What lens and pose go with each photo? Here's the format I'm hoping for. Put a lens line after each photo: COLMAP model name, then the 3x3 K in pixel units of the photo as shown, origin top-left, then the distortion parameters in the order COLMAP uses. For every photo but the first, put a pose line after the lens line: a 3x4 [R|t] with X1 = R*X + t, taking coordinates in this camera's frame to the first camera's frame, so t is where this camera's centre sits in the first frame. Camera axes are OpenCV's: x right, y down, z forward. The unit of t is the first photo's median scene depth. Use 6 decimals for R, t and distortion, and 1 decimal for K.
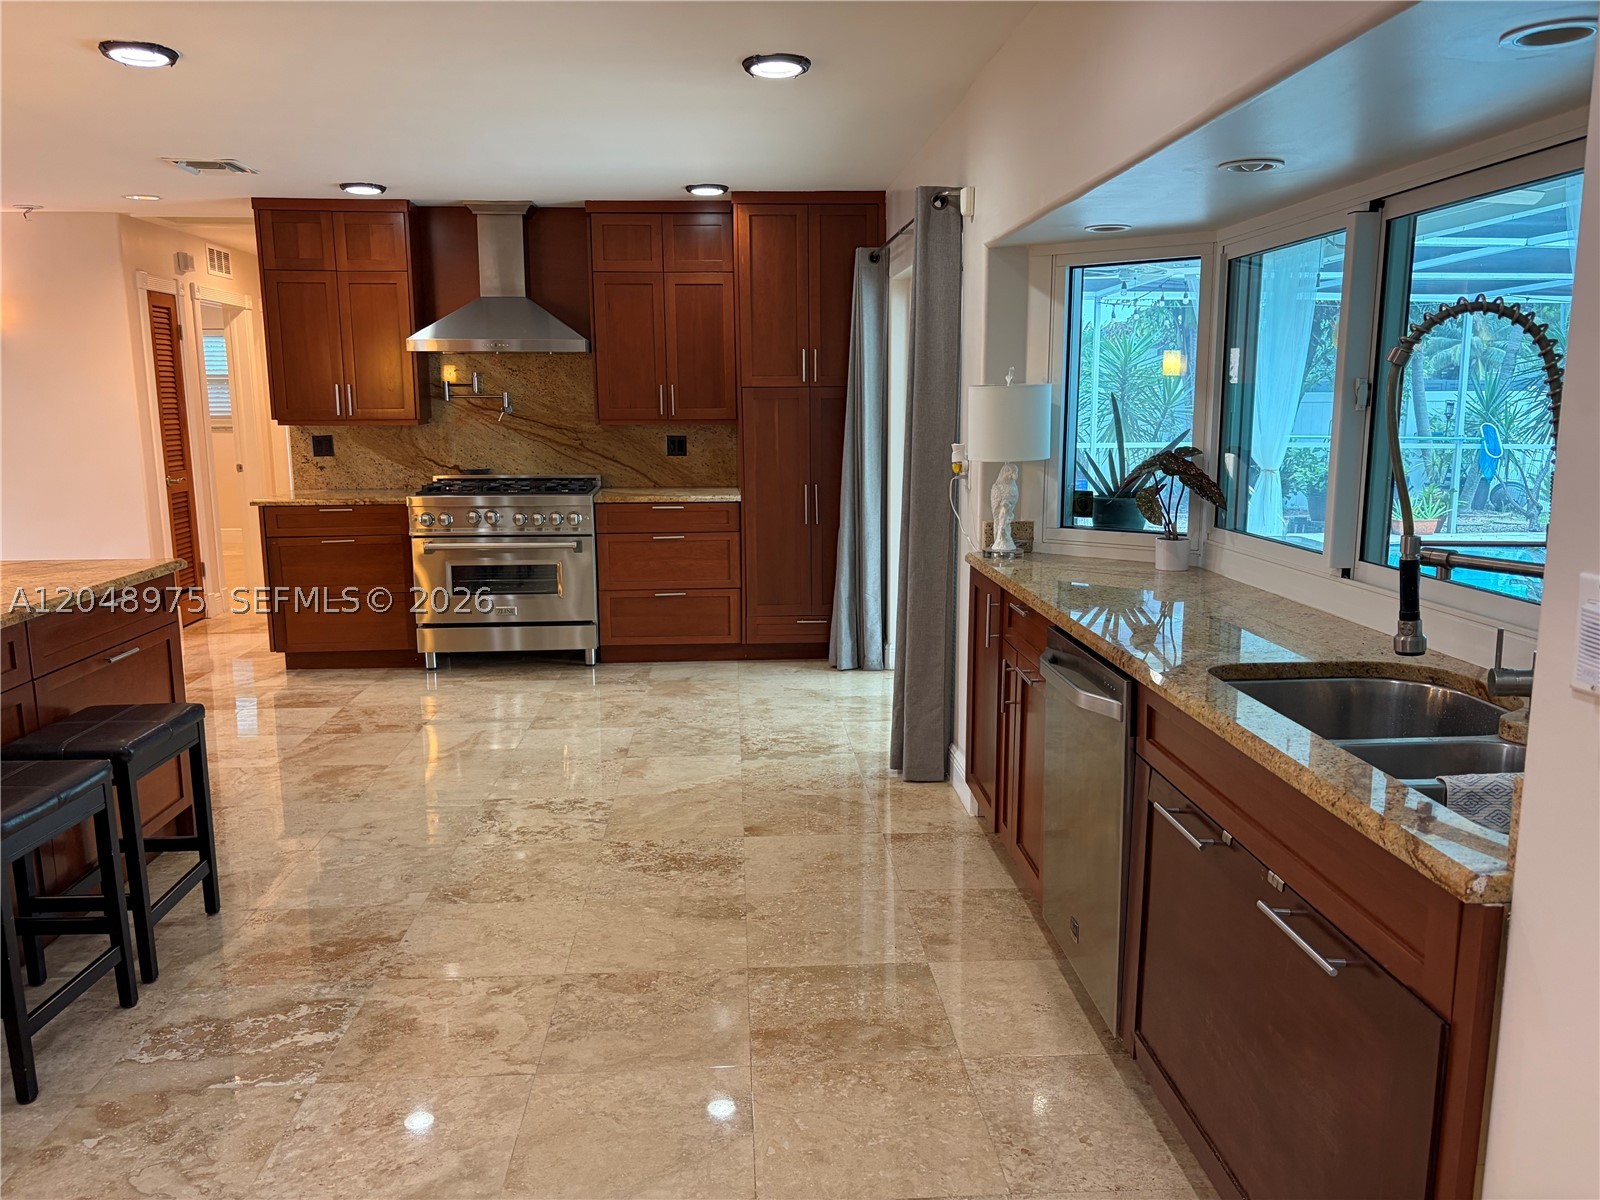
lens RADIAL K [[1211.5, 0, 800.7], [0, 1211.5, 601.7], [0, 0, 1]] dist [0.047993, -0.047673]
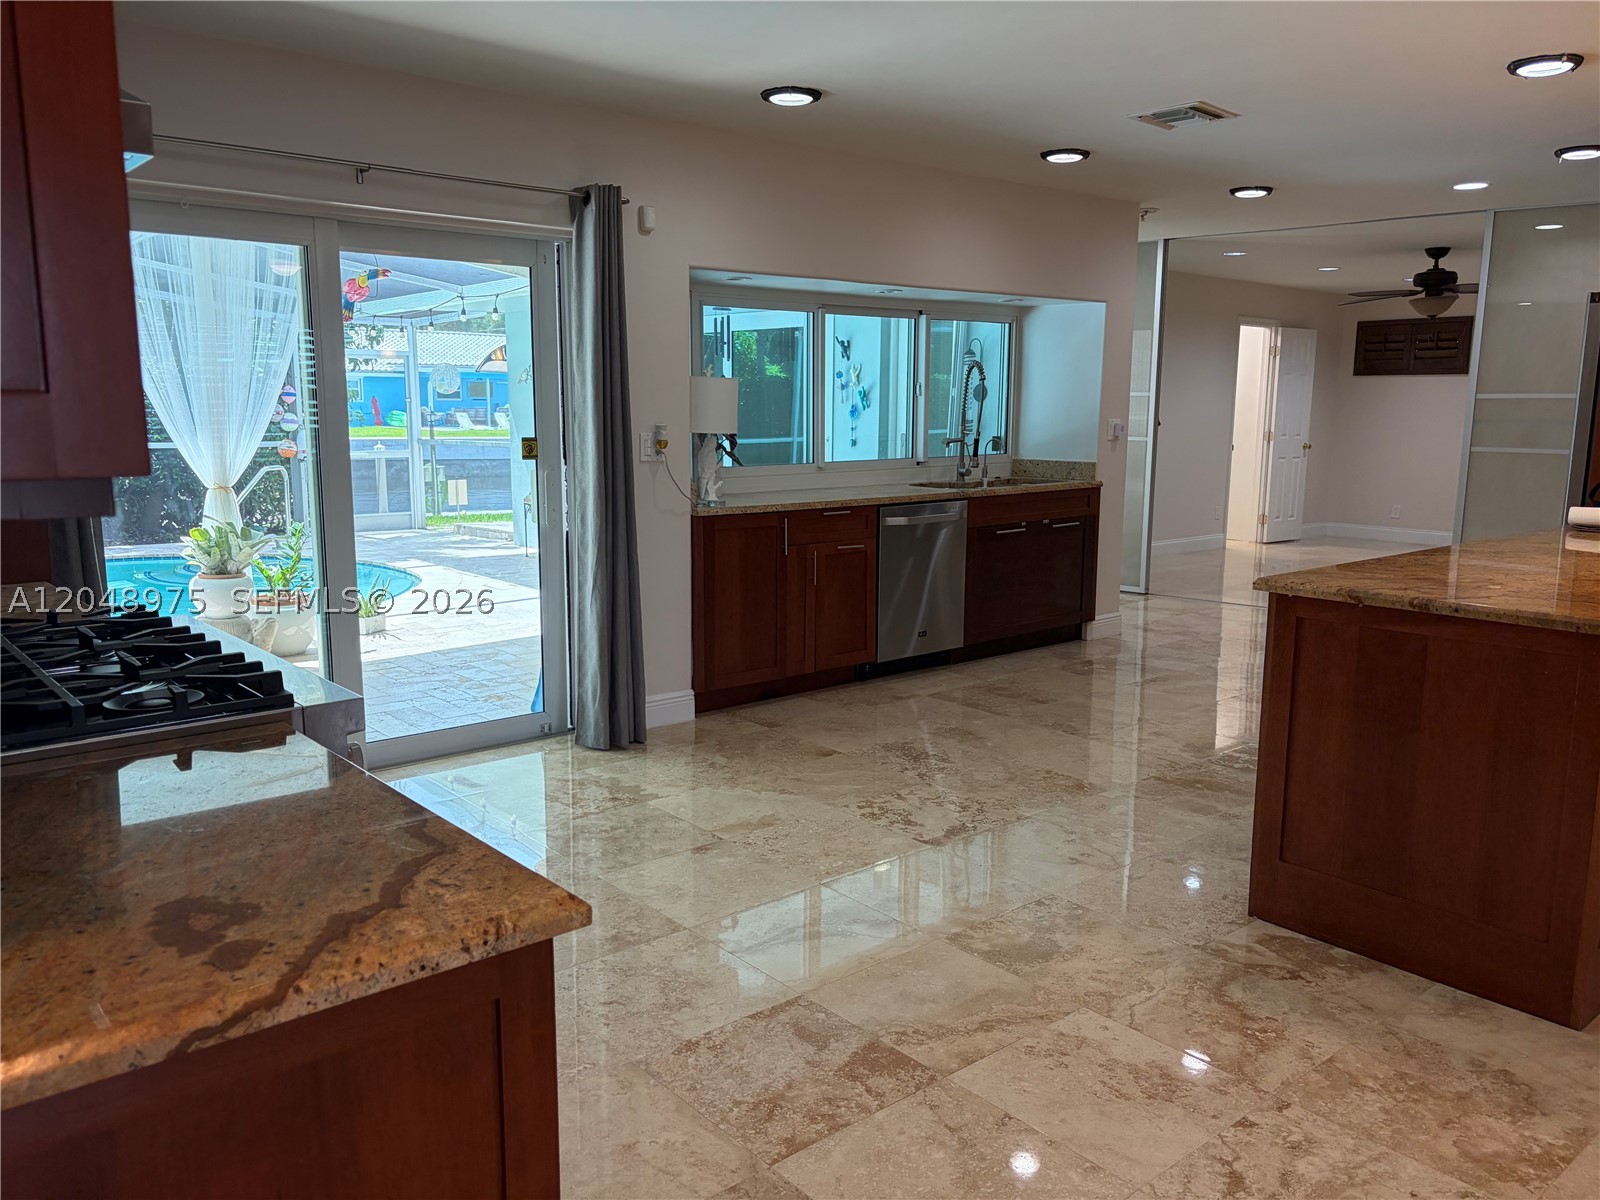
lens RADIAL K [[1211.5, 0, 800.6], [0, 1211.5, 603.8], [0, 0, 1]] dist [0.047993, -0.047673]
pose [[-0.594222, -0.122240, 0.794958, -0.823912], [0.146877, 0.955271, 0.256680, -0.221733], [-0.790777, 0.269286, -0.549689, 1.436815]]
